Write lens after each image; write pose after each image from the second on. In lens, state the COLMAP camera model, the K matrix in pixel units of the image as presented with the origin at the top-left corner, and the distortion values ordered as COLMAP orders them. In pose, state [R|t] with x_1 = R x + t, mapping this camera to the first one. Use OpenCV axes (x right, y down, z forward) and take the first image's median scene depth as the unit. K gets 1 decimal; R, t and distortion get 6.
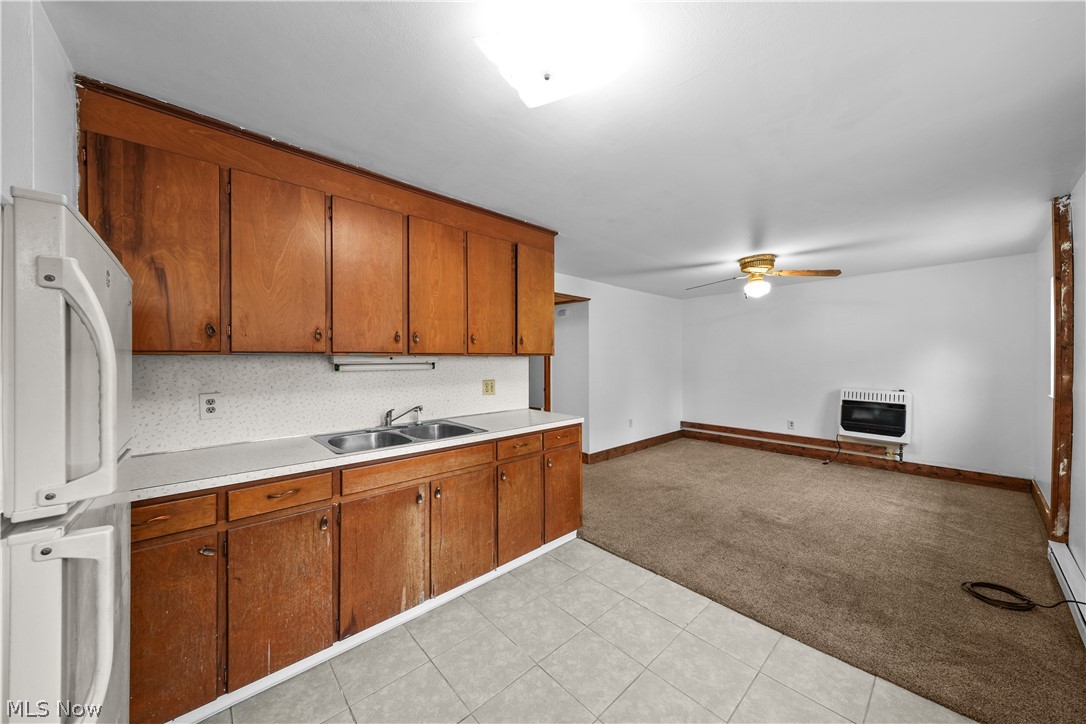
lens RADIAL K [[371.0, 0, 543.4], [0, 371.0, 359.1], [0, 0, 1]] dist [0.002863, -0.000121]
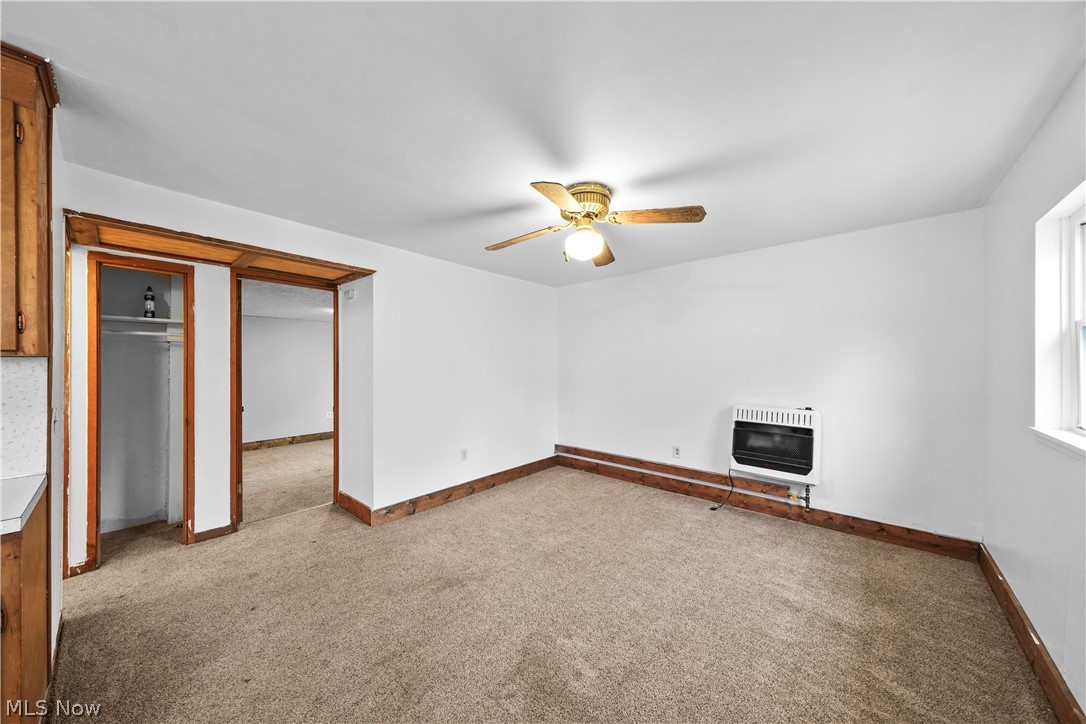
lens RADIAL K [[371.0, 0, 536.4], [0, 371.0, 365.5], [0, 0, 1]] dist [0.002863, -0.000121]
pose [[0.993609, -0.000293, 0.112877, 0.417794], [-0.000111, 0.999994, 0.003578, 0.000540], [-0.112878, -0.003567, 0.993602, 0.403515]]
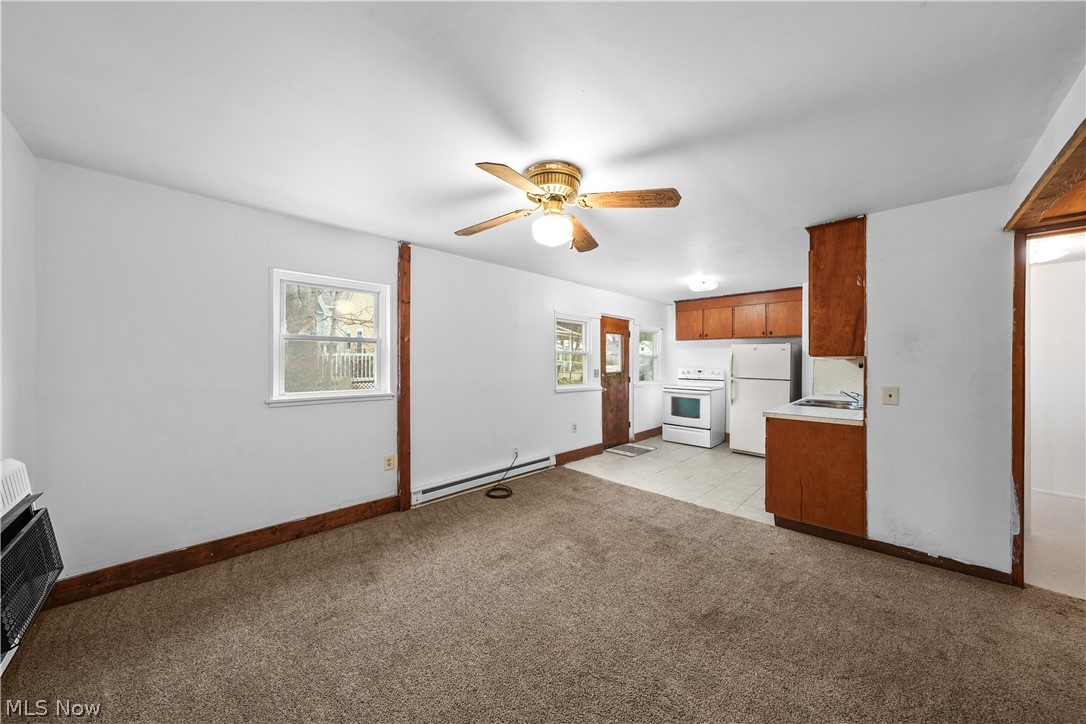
lens RADIAL K [[371.0, 0, 540.8], [0, 371.0, 362.2], [0, 0, 1]] dist [0.002863, -0.000121]
pose [[-0.997537, -0.000623, -0.070146, 0.610947], [-0.000674, 1.000000, 0.000706, 0.003823], [0.070146, 0.000751, -0.997536, 1.492175]]
